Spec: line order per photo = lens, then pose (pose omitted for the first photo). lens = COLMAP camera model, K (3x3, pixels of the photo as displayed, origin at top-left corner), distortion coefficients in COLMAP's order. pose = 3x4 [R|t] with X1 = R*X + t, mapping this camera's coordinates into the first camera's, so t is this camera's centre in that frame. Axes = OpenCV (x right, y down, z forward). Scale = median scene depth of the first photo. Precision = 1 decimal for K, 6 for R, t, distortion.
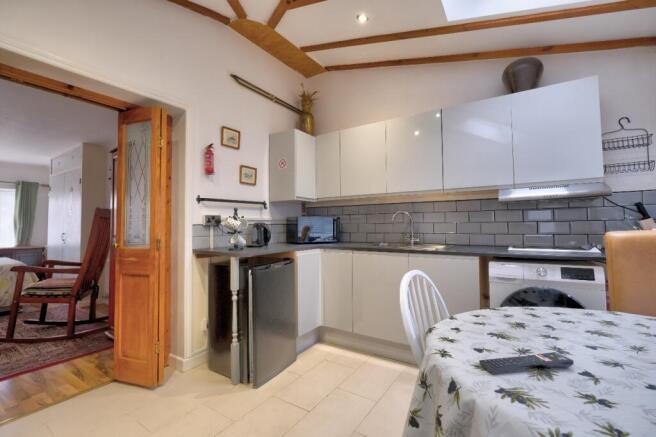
lens RADIAL K [[291.4, 0, 328.0], [0, 291.4, 218.5], [0, 0, 1]] dist [-0.001146, -0.000155]
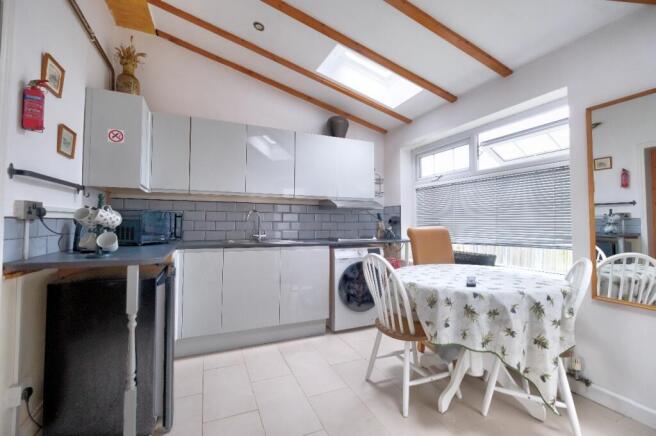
lens RADIAL K [[283.6, 0, 328.0], [0, 283.6, 218.0], [0, 0, 1]] dist [0.000881, -0.000199]
pose [[0.542414, 0.029422, 0.839596, -0.566274], [-0.030814, 0.999411, -0.015115, 0.012649], [-0.839546, -0.017673, 0.543001, 0.210704]]
